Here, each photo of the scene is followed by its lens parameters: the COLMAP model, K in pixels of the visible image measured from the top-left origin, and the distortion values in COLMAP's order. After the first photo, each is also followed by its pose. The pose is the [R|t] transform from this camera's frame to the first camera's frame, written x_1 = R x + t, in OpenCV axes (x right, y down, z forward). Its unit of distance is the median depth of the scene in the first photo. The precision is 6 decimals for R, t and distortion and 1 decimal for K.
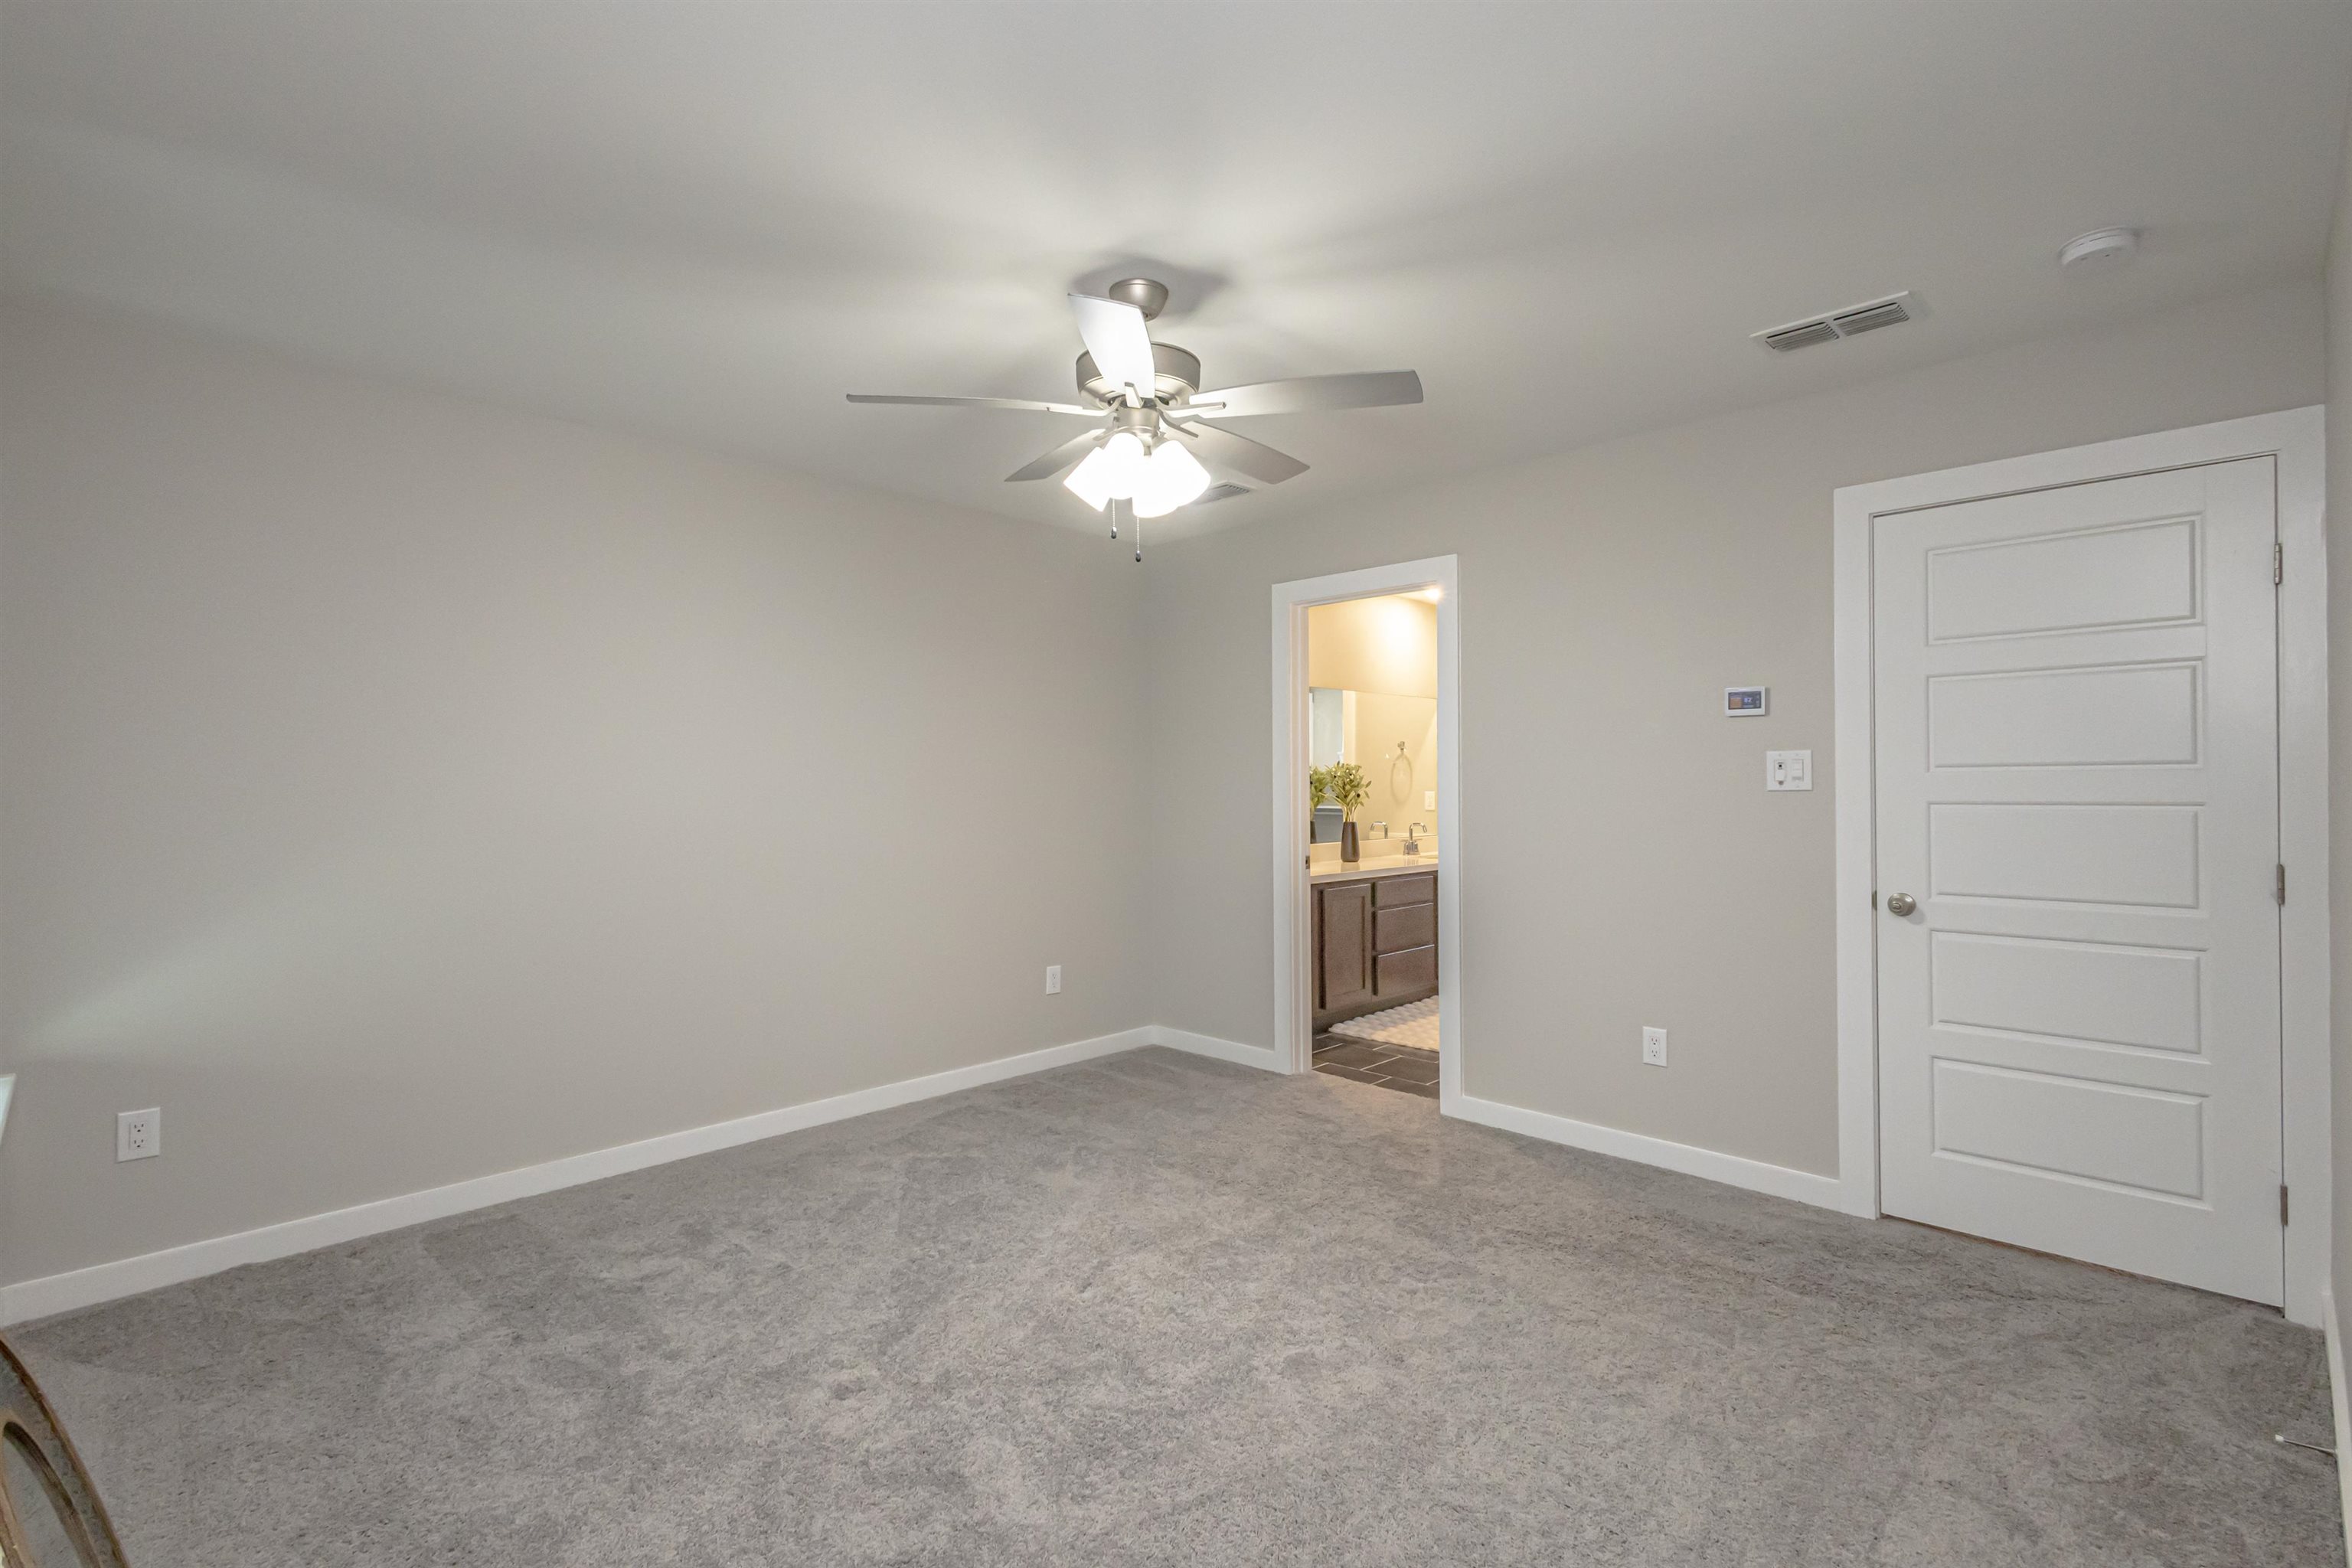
lens RADIAL K [[1082.9, 0, 1176.0], [0, 1082.9, 784.0], [0, 0, 1]] dist [0.003370, -0.001456]
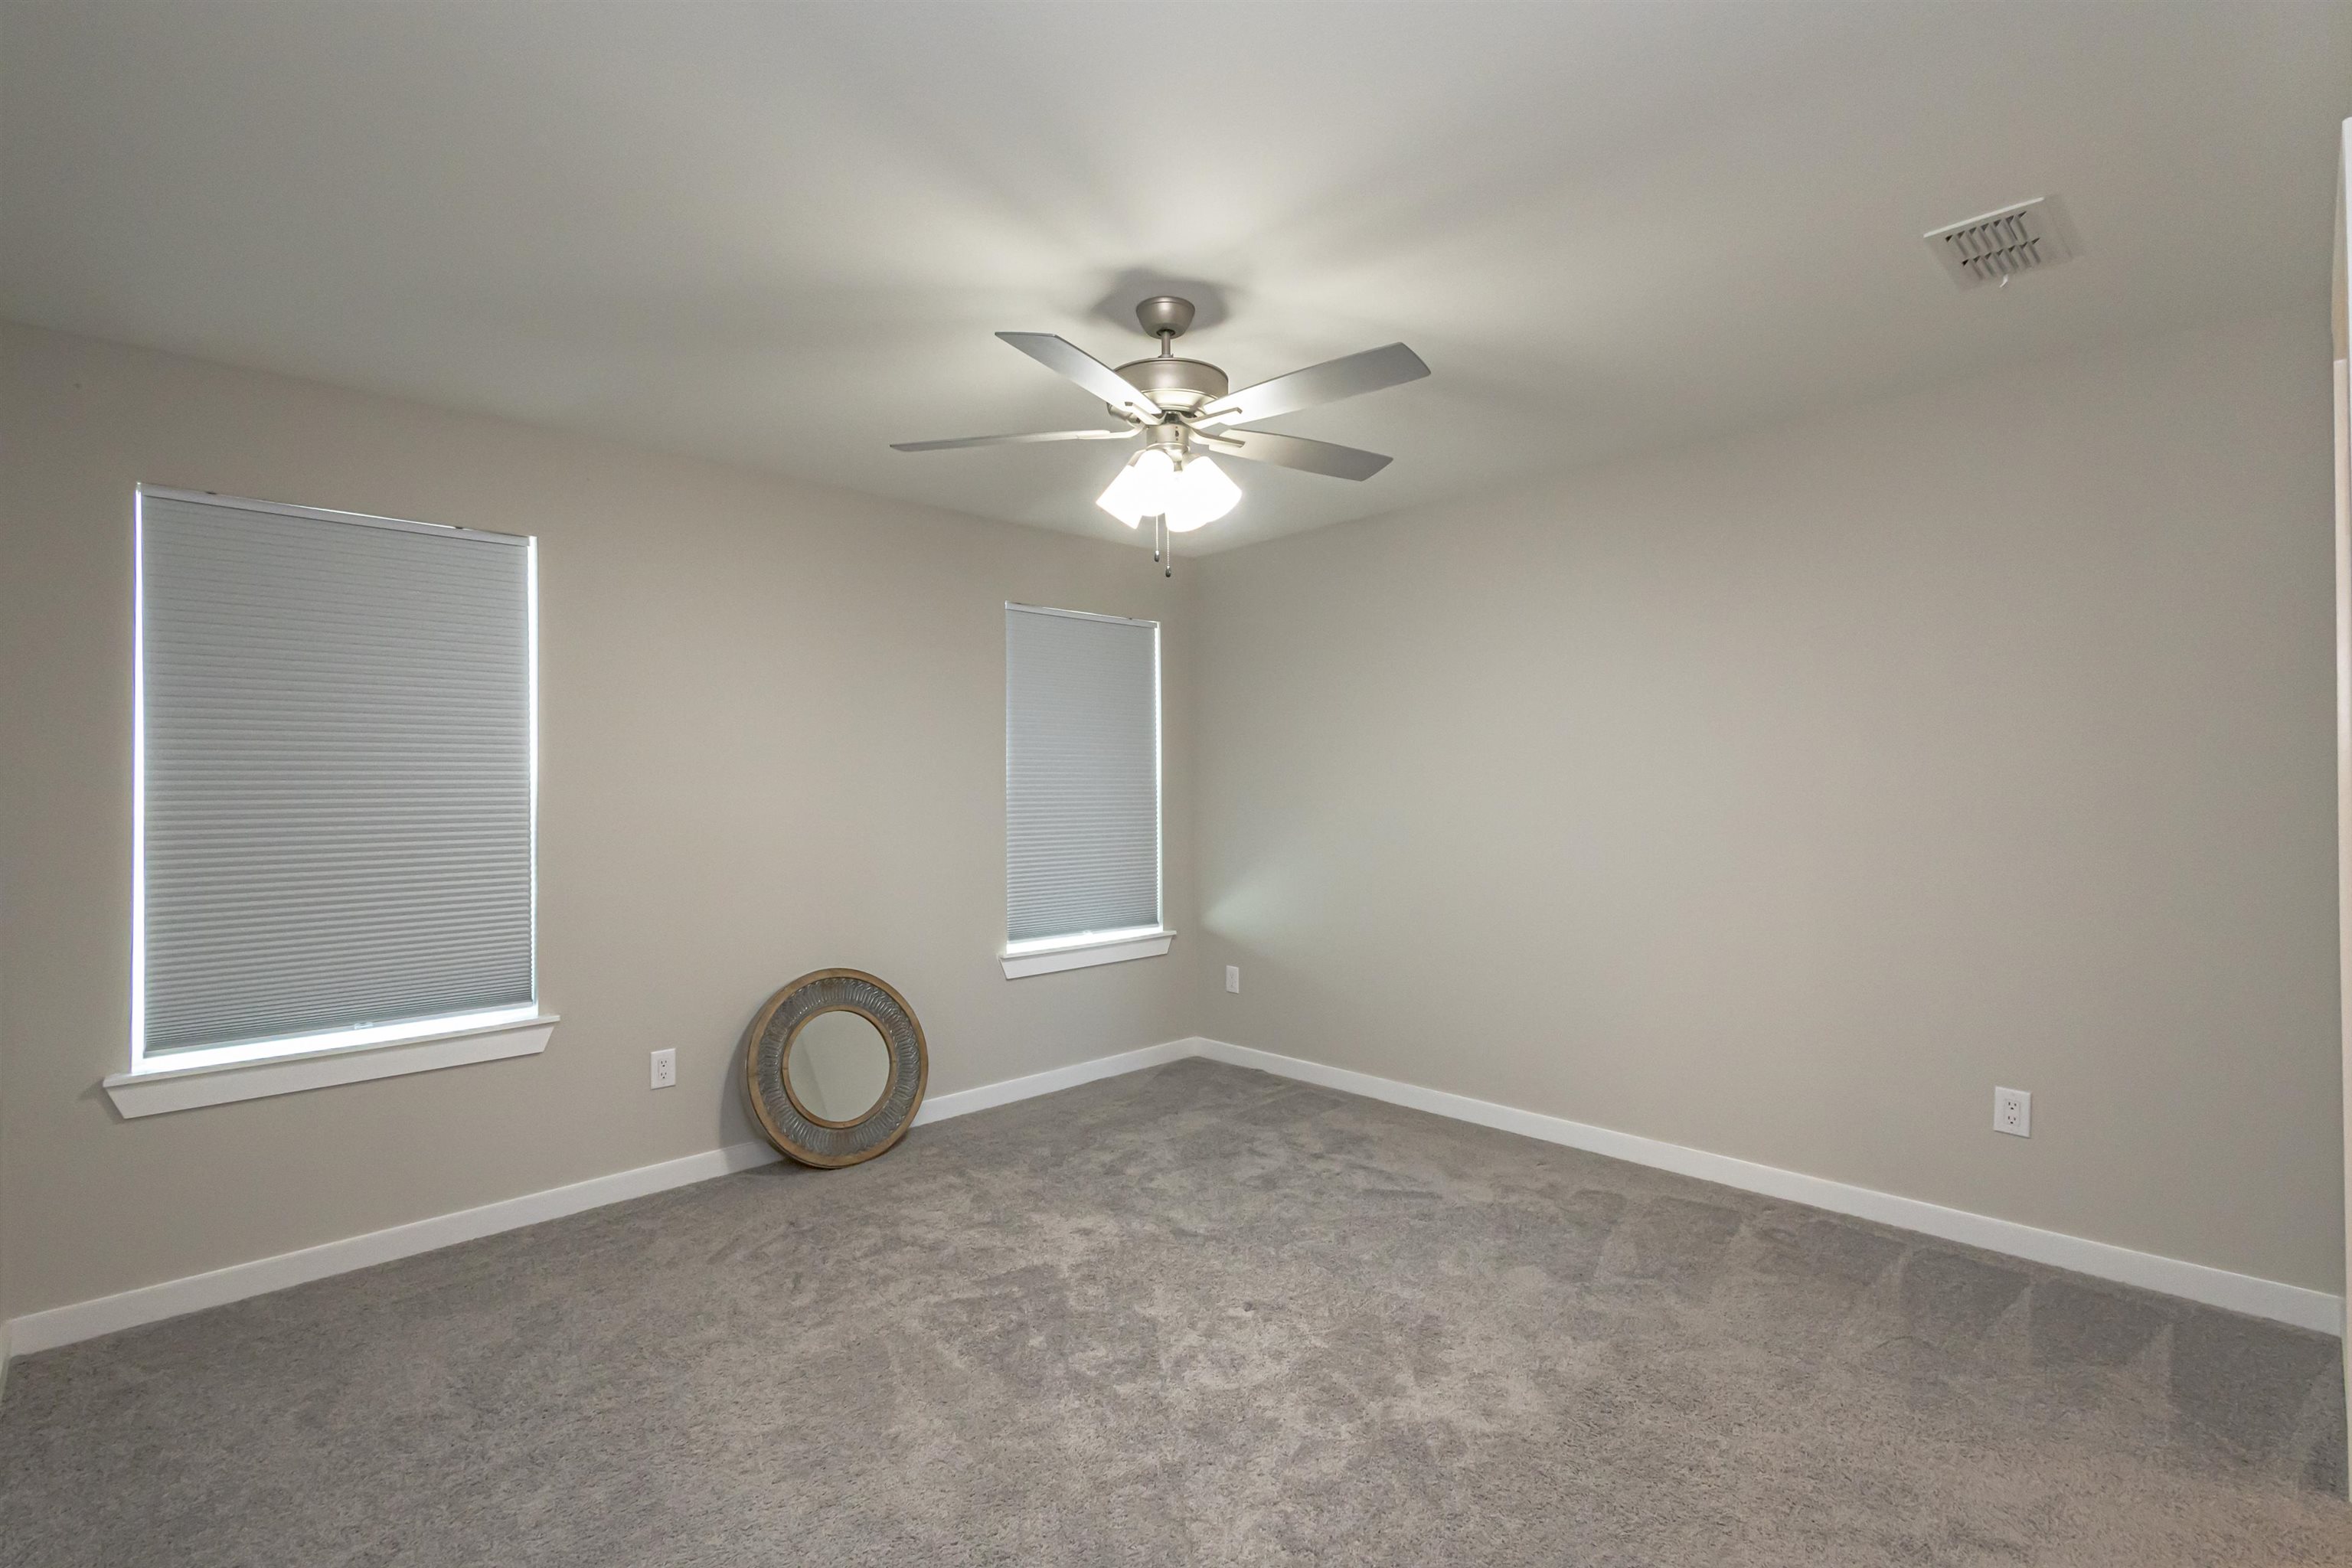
lens RADIAL K [[1067.5, 0, 1176.0], [0, 1067.5, 784.0], [0, 0, 1]] dist [-0.001532, -0.000810]
pose [[-0.026820, -0.003362, -0.999635, 0.883639], [0.003627, 0.999987, -0.003461, -0.006201], [0.999634, -0.003719, -0.026808, 0.961883]]
